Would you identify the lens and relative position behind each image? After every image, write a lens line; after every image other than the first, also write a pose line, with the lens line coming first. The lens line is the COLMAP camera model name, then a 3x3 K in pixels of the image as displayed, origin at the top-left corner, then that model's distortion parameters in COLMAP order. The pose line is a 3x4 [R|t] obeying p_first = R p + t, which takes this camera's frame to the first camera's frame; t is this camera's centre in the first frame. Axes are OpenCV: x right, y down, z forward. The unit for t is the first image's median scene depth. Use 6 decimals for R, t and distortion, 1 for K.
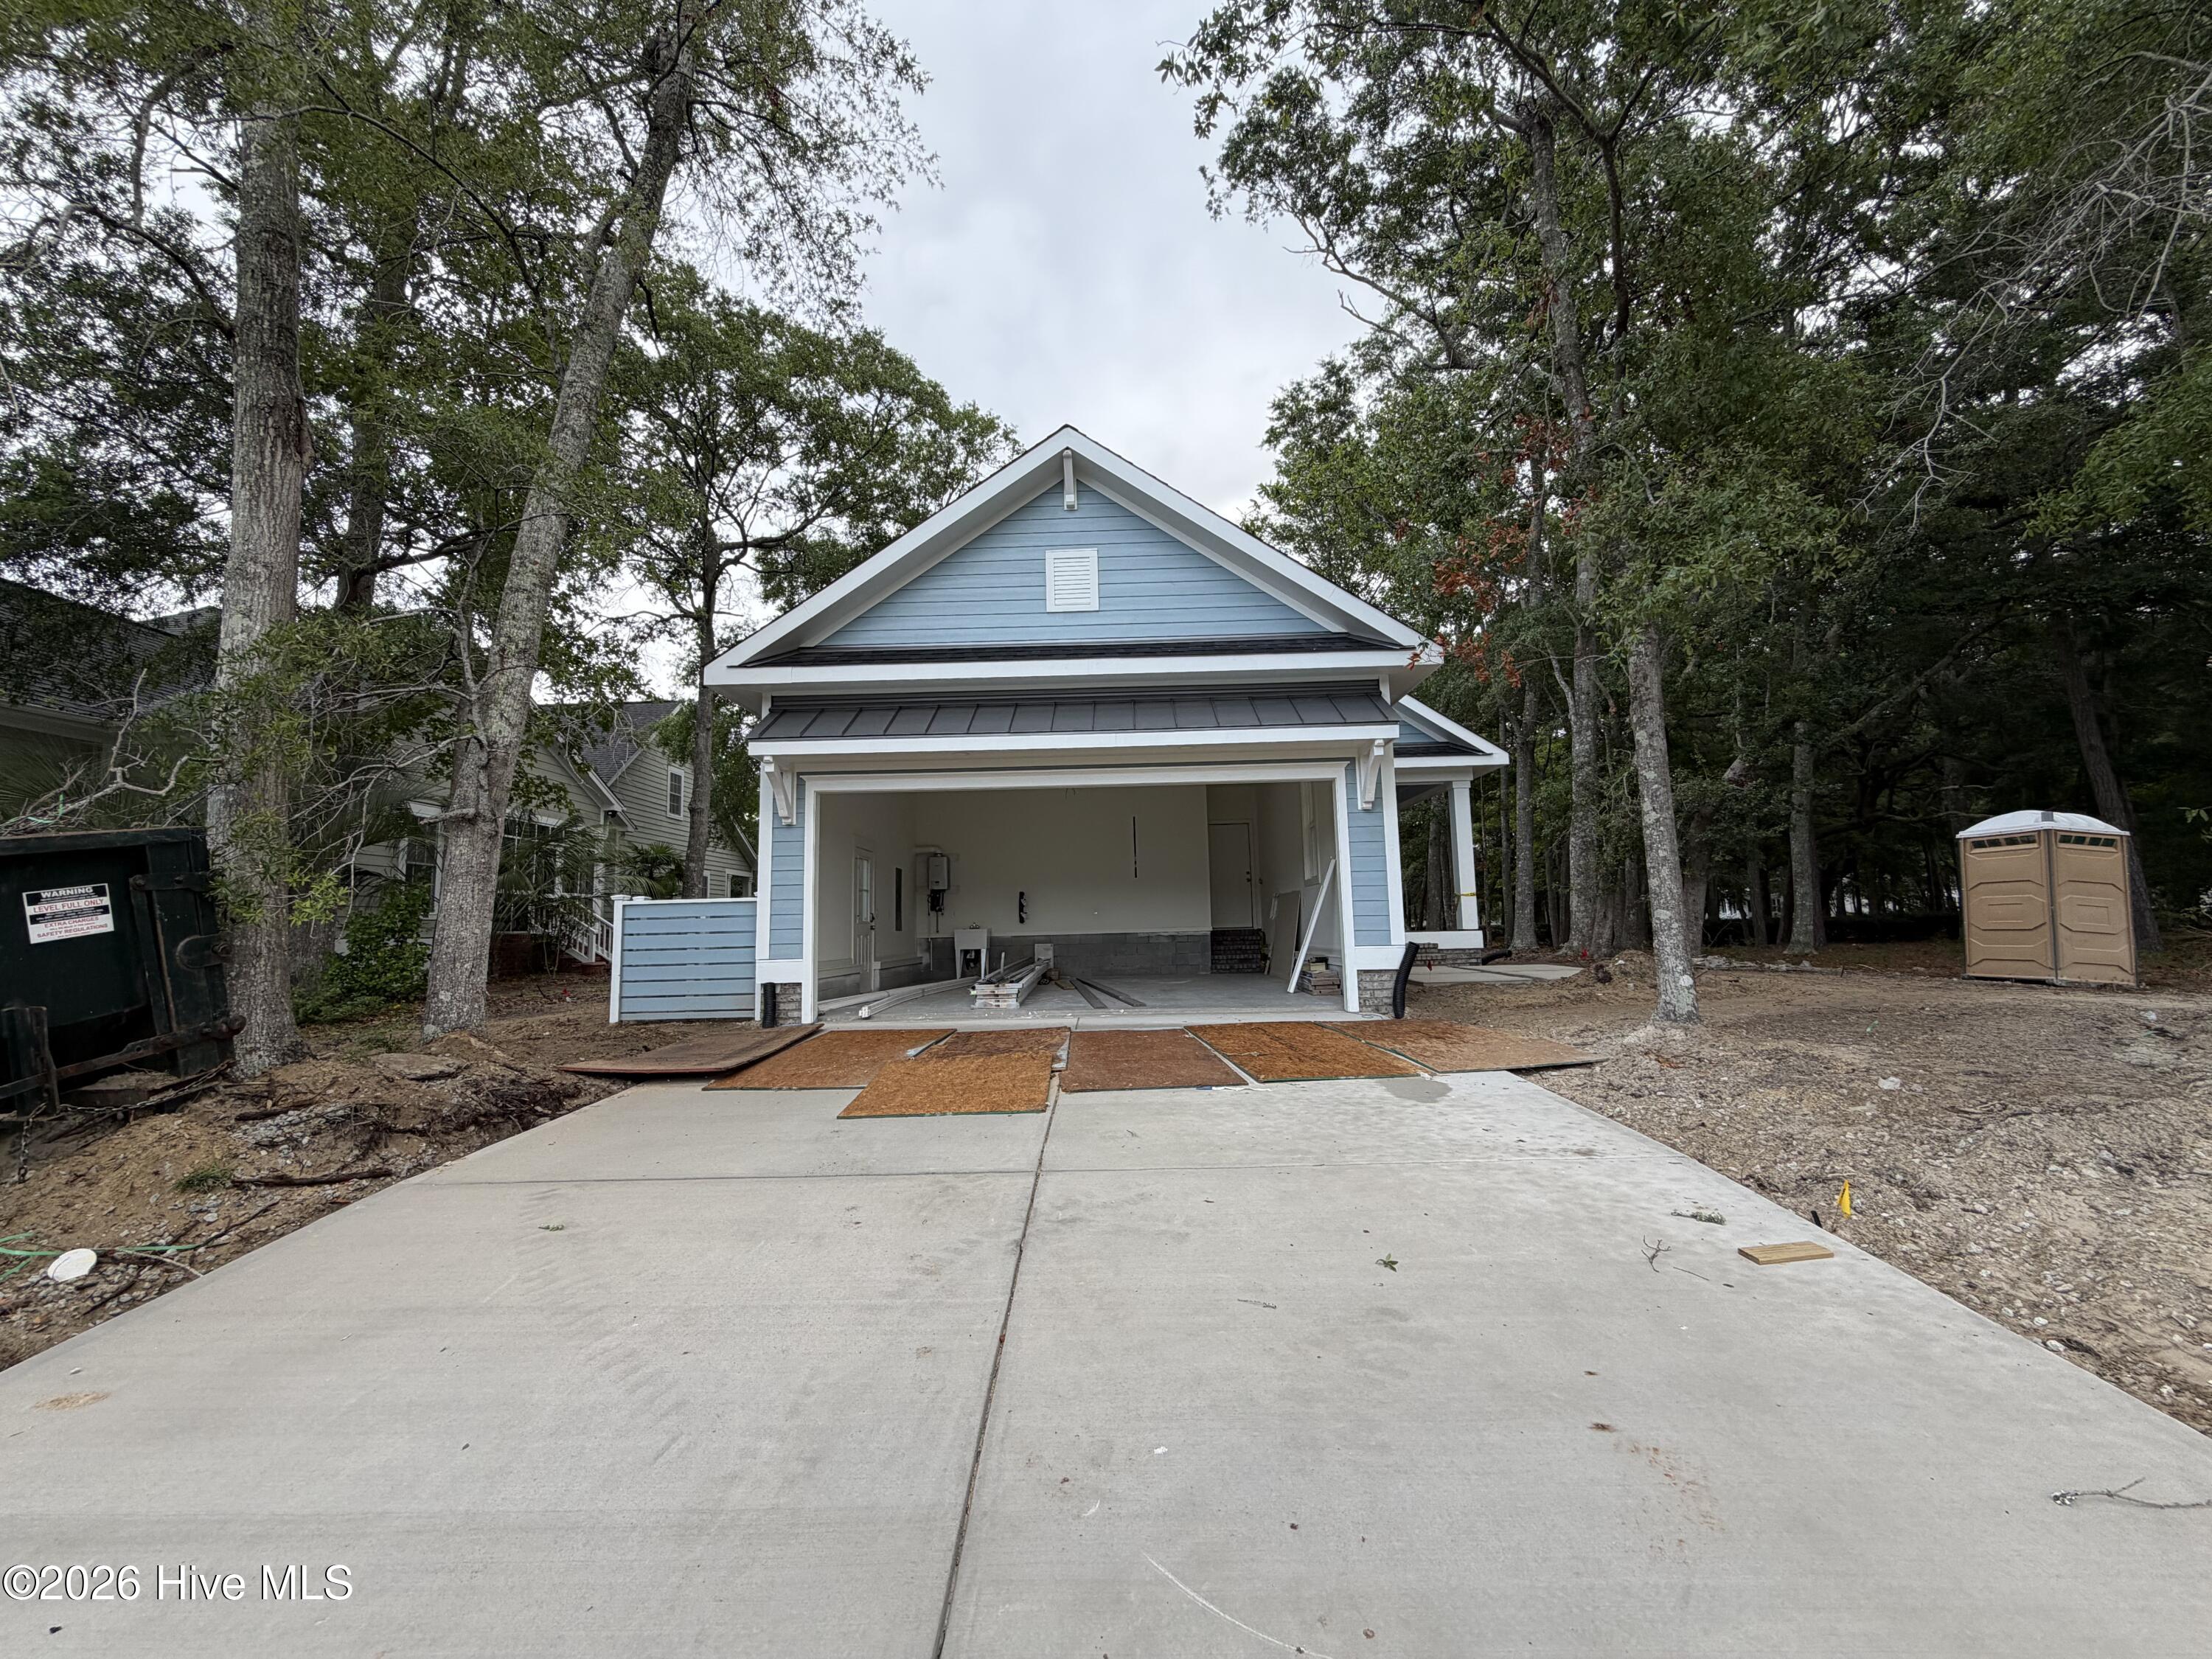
lens RADIAL K [[883.3, 0, 1108.9], [0, 883.3, 822.1], [0, 0, 1]] dist [0.000266, 0.000106]
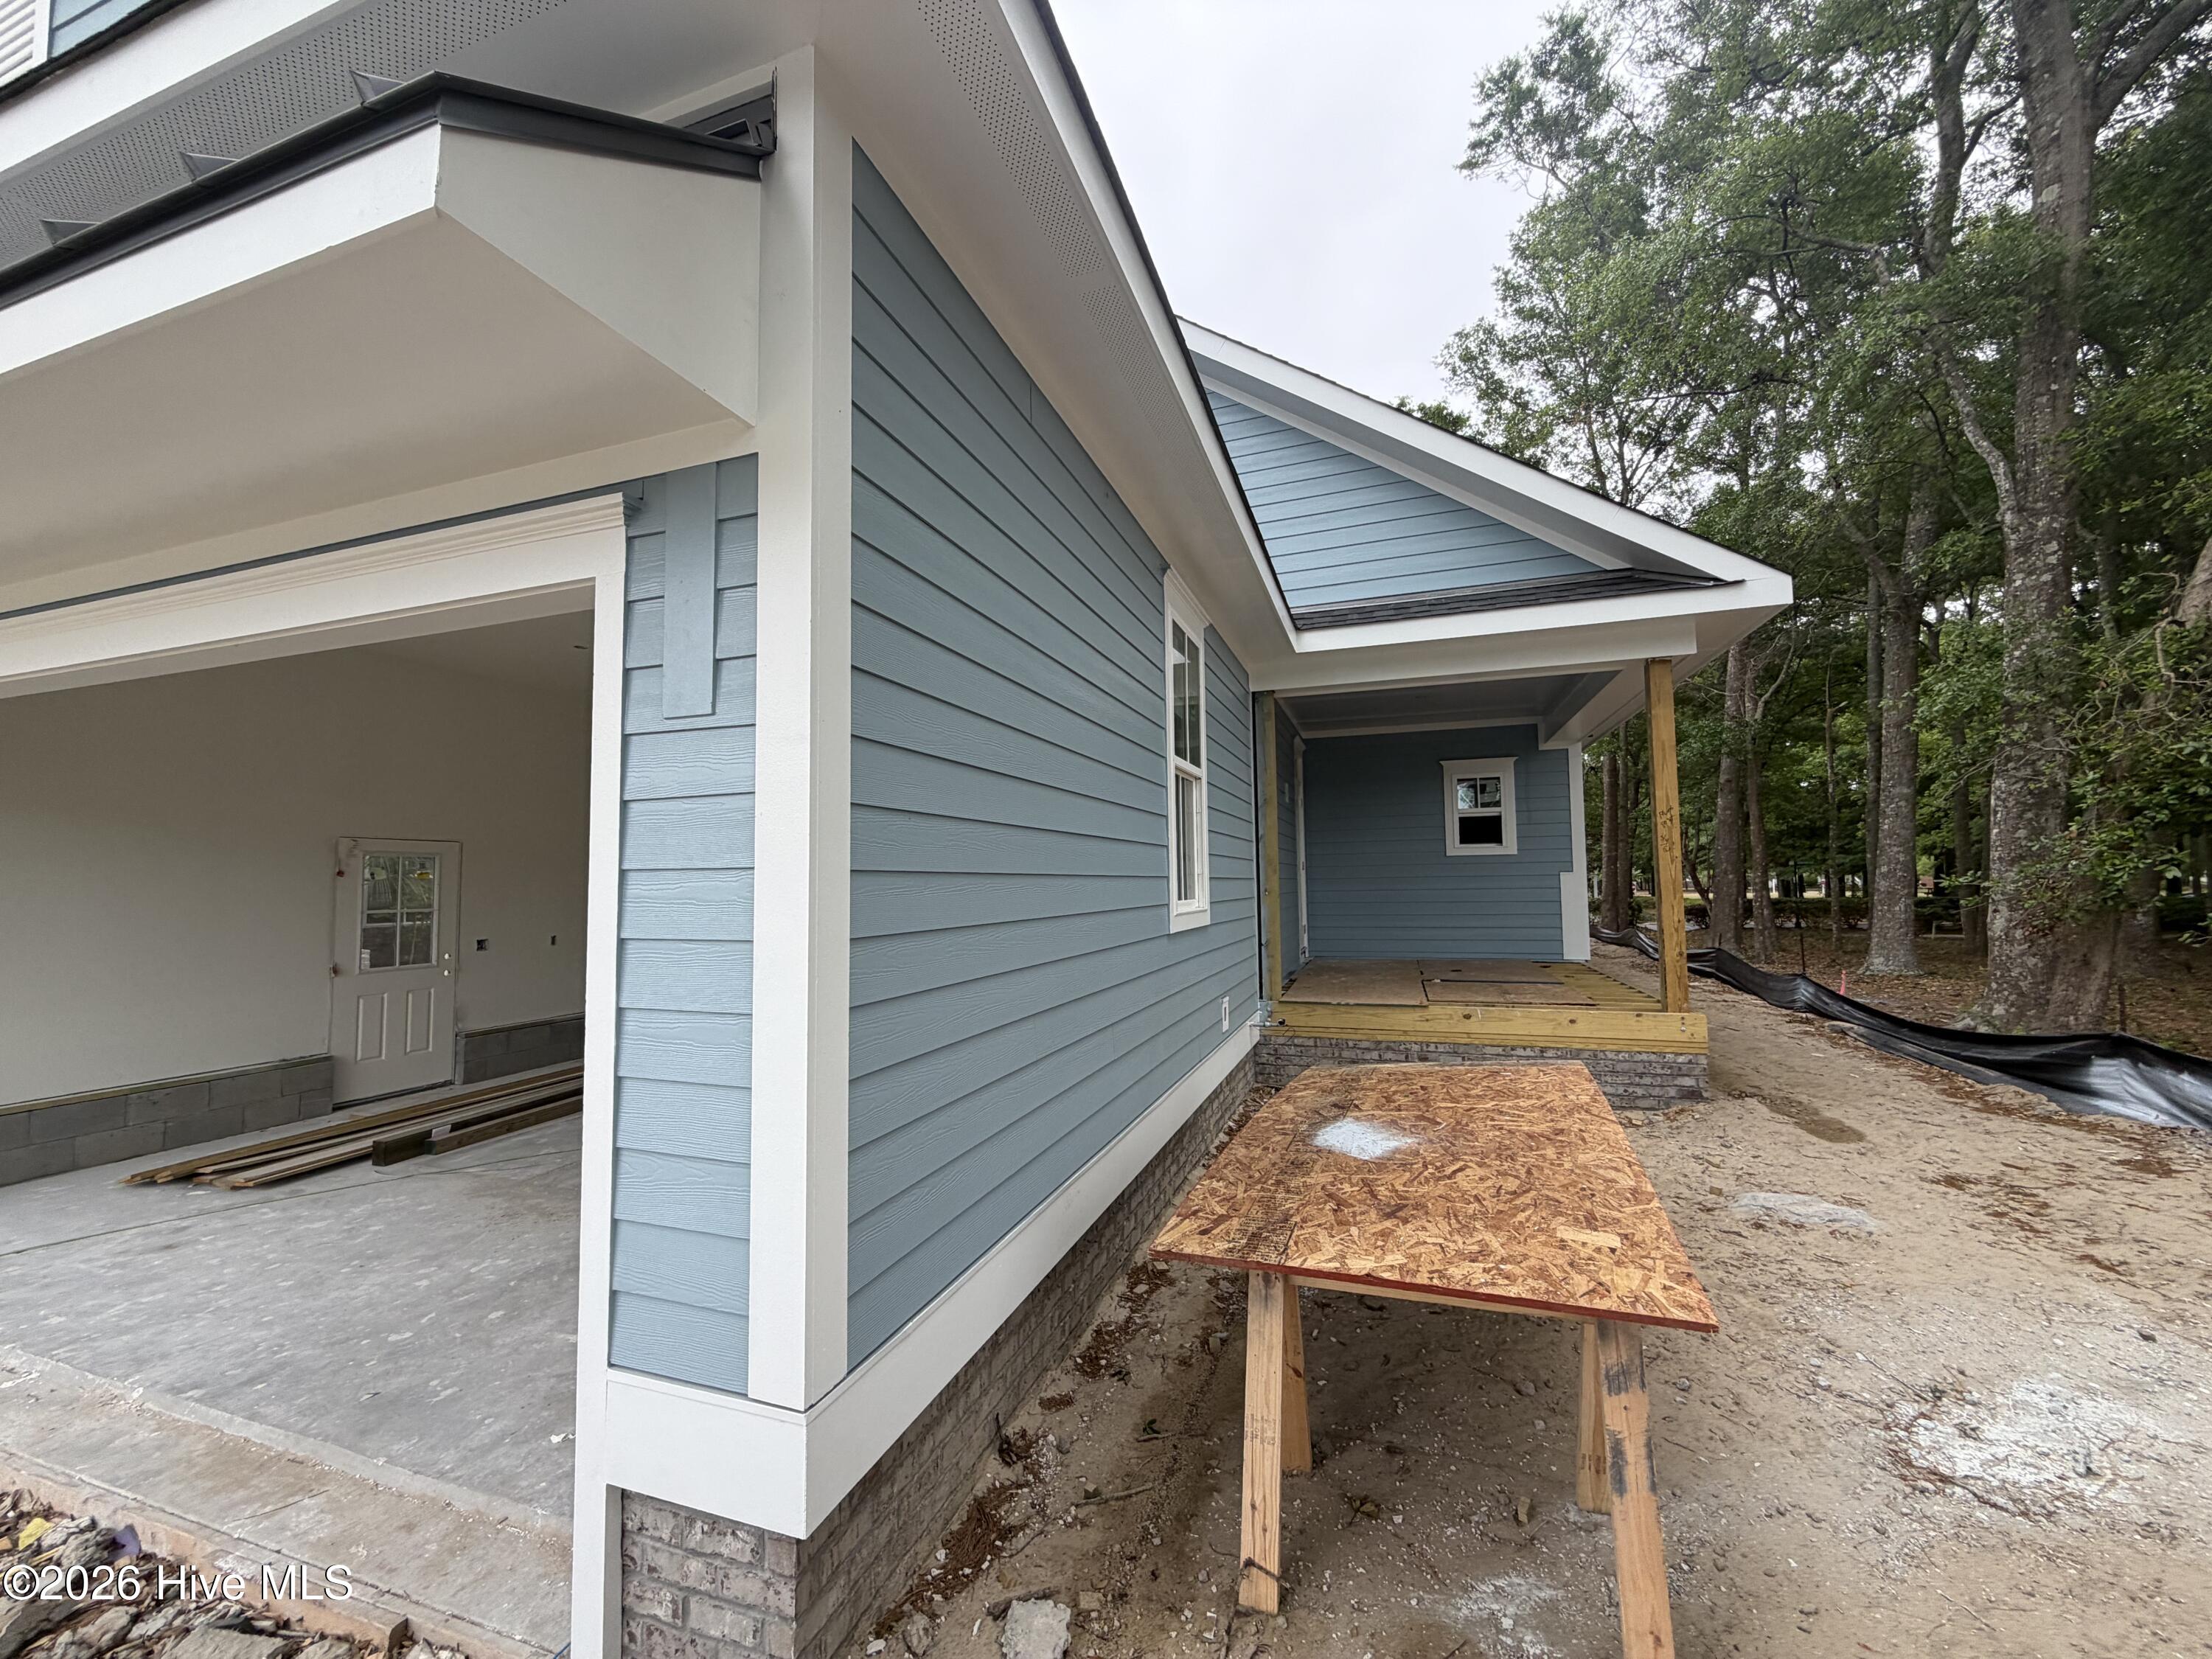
lens RADIAL K [[885.0, 0, 1100.4], [0, 885.0, 826.5], [0, 0, 1]] dist [0.002098, 0.000079]
pose [[0.949845, -0.007163, -0.312638, 0.296782], [0.027519, 0.997774, 0.060744, 0.001323], [0.311507, -0.066301, 0.947928, 0.547367]]
